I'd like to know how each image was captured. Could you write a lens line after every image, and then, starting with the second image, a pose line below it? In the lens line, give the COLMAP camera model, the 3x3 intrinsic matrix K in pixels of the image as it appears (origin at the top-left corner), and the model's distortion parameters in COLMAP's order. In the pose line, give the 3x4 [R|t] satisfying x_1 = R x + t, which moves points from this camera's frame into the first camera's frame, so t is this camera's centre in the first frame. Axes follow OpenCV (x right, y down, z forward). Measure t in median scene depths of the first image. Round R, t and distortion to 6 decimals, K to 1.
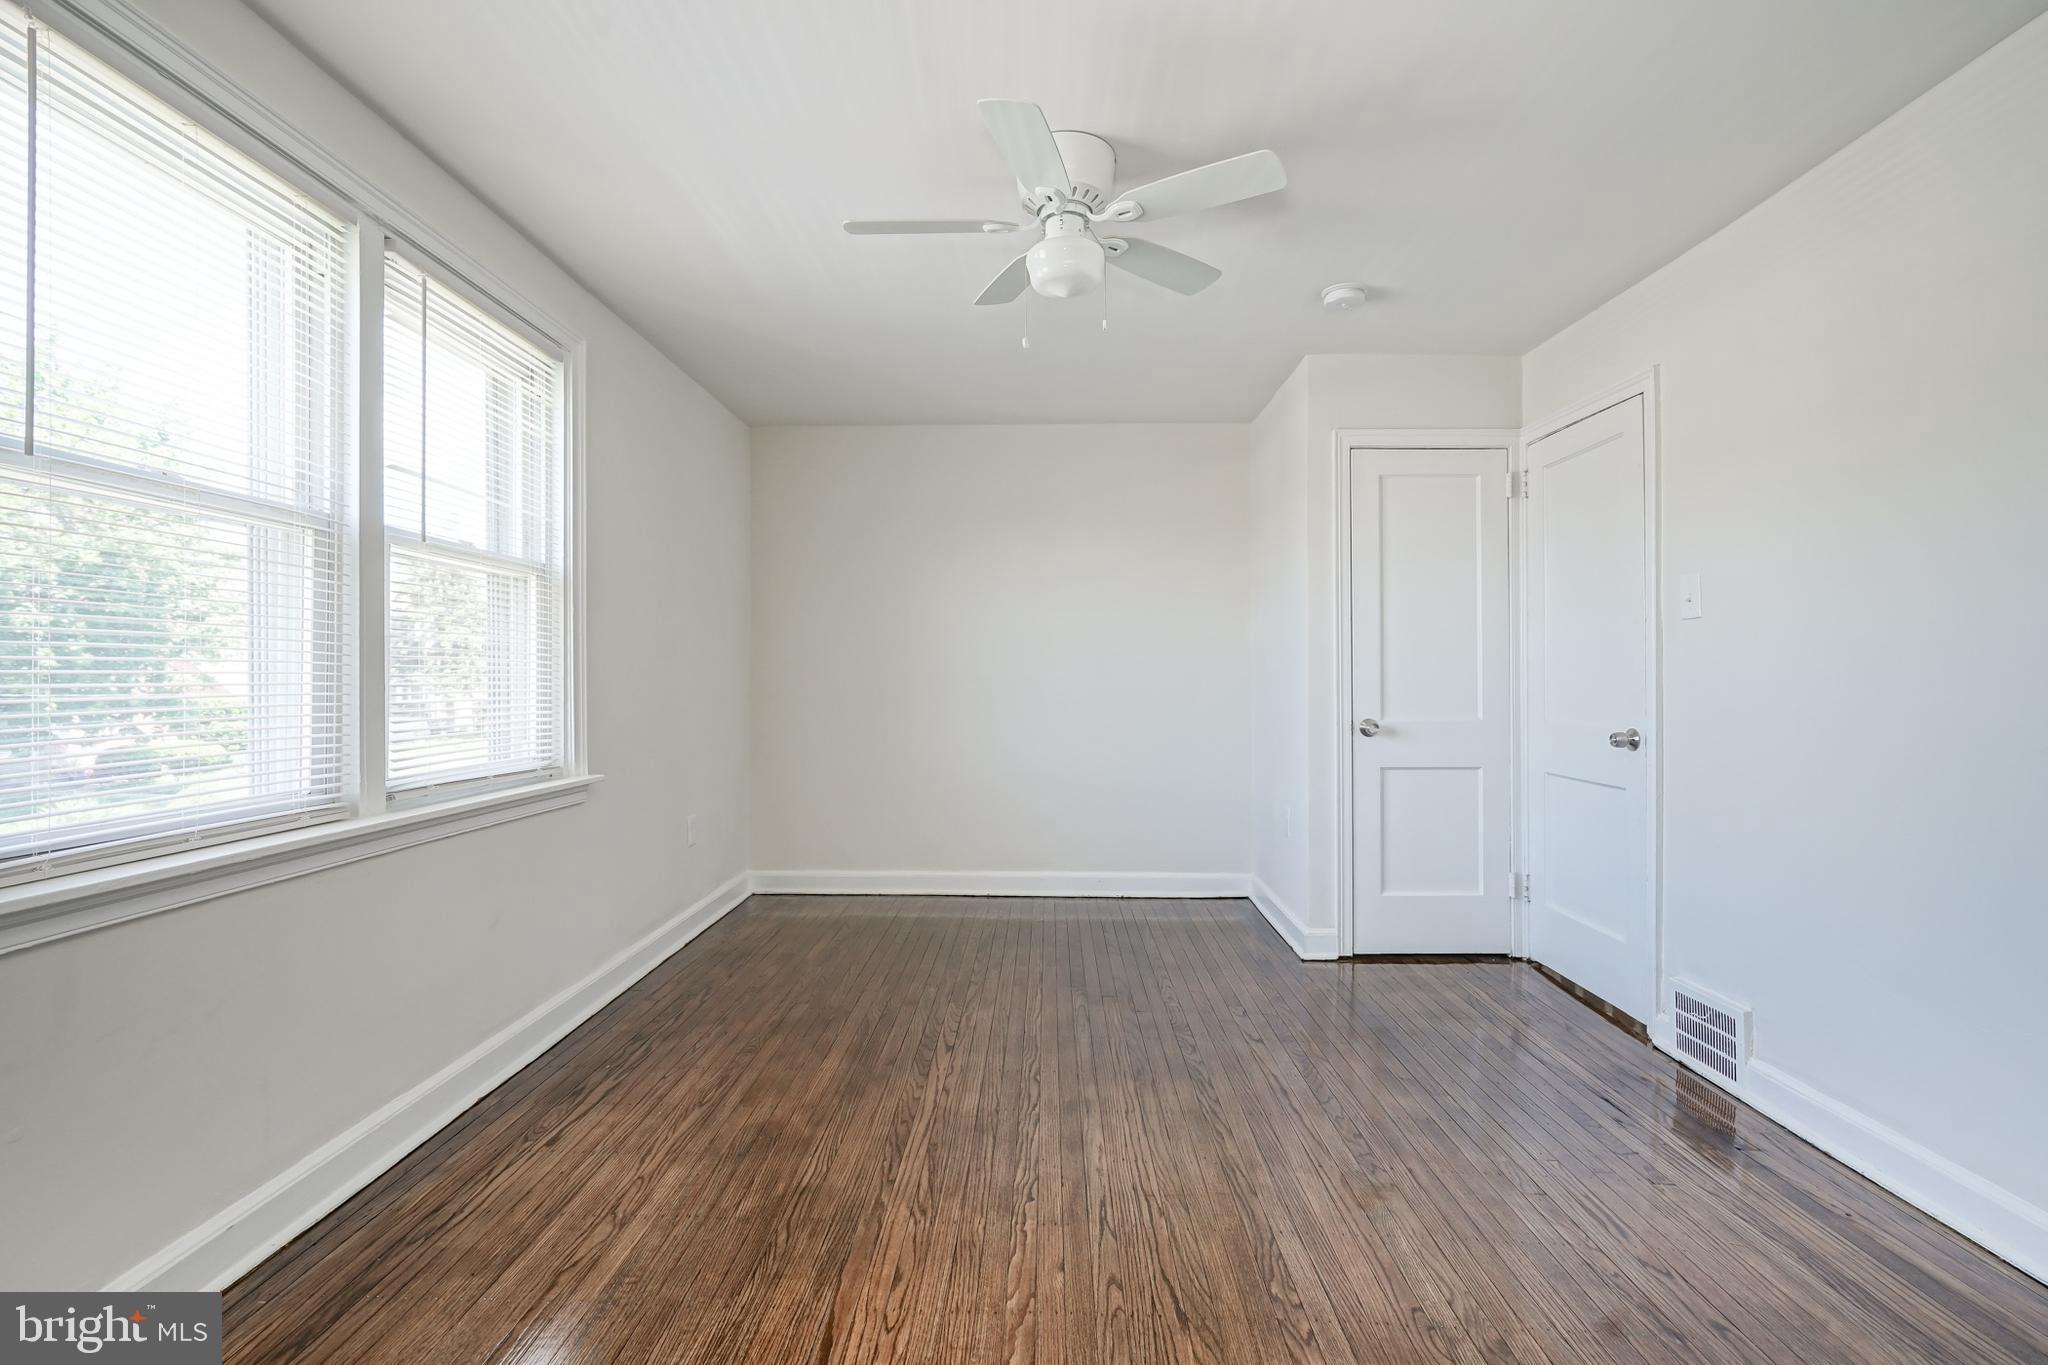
lens RADIAL K [[909.6, 0, 1011.4], [0, 909.6, 687.2], [0, 0, 1]] dist [-0.012460, 0.004337]
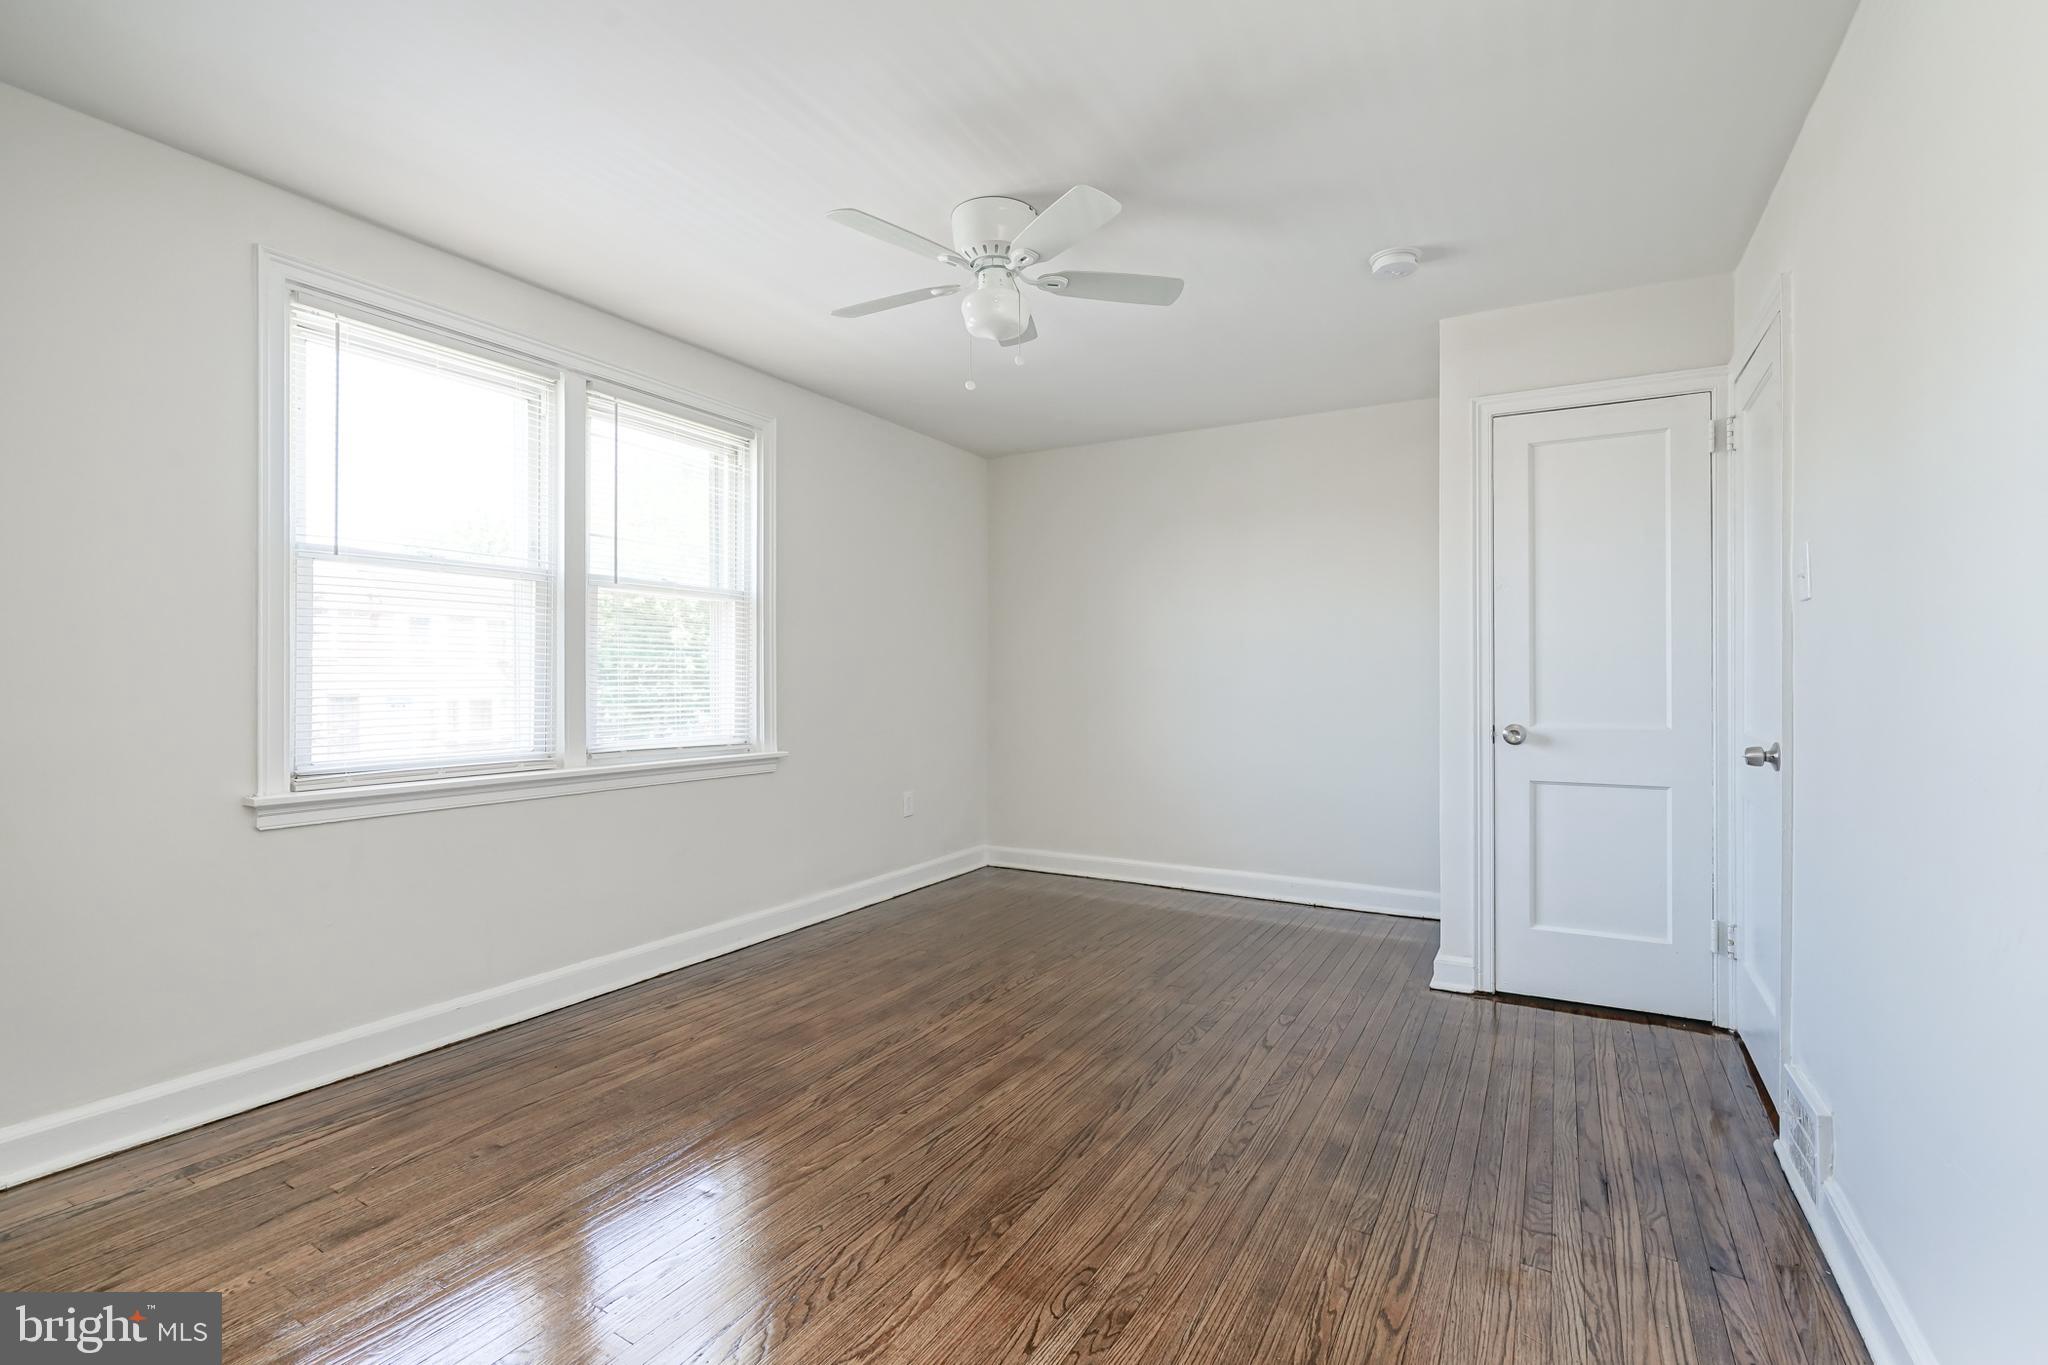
lens RADIAL K [[909.6, 0, 1031.7], [0, 909.6, 691.7], [0, 0, 1]] dist [-0.012460, 0.004337]
pose [[0.883920, 0.008014, -0.467570, 0.605503], [-0.006052, 0.999965, 0.005698, 0.001883], [0.467600, -0.002207, 0.883938, 0.018431]]
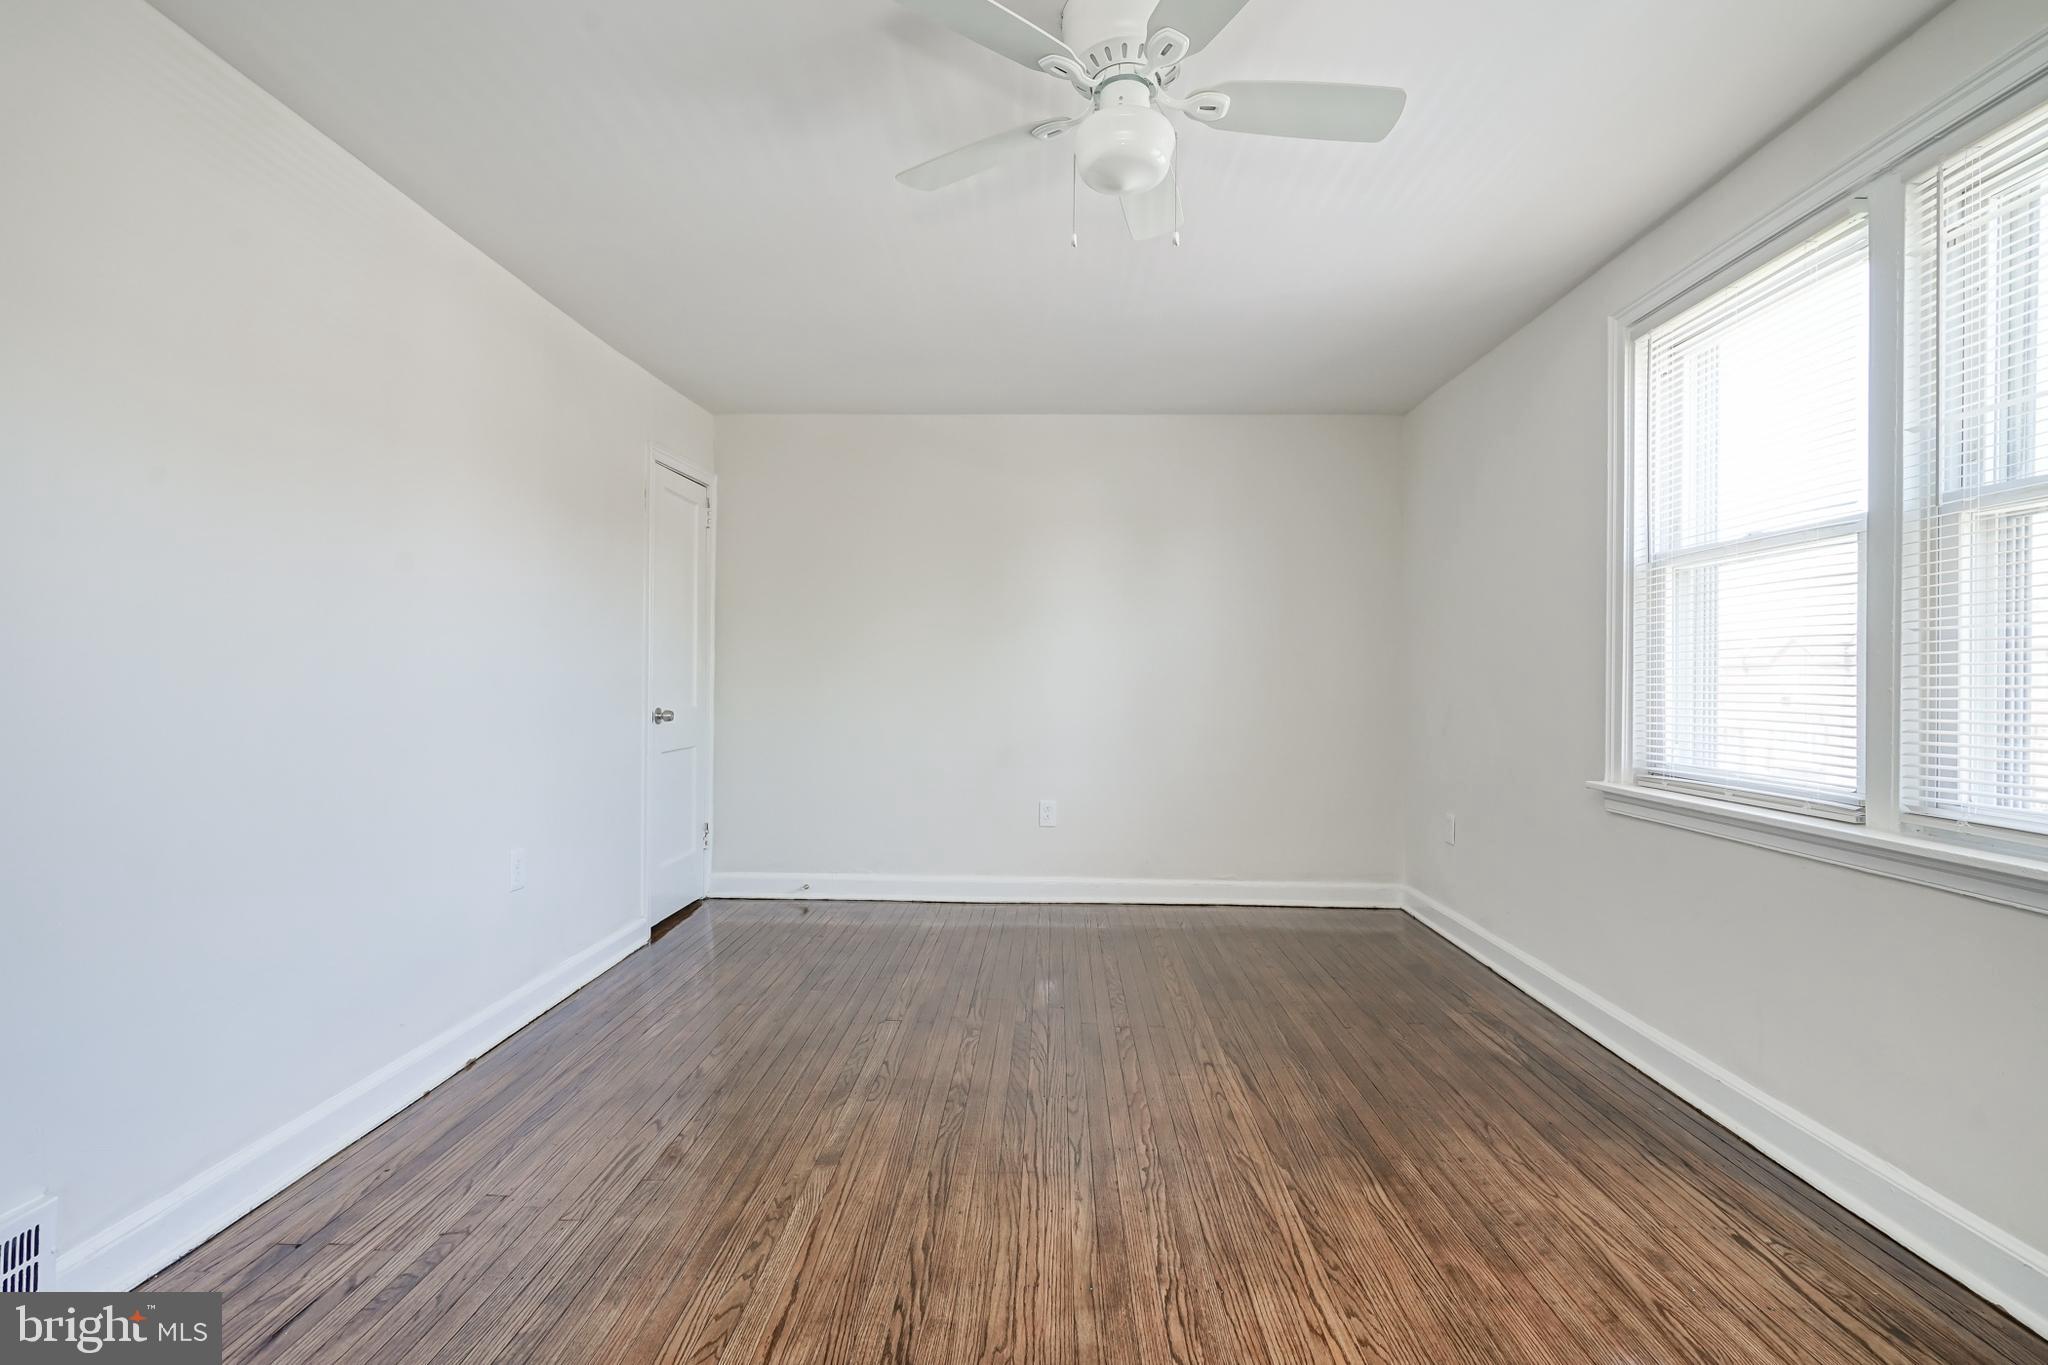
lens RADIAL K [[909.6, 0, 1021.2], [0, 909.6, 688.4], [0, 0, 1]] dist [-0.012460, 0.004337]
pose [[-0.999981, -0.004221, -0.004542, 0.144886], [-0.004301, 0.999832, 0.017835, -0.011405], [0.004466, 0.017854, -0.999831, 1.709214]]
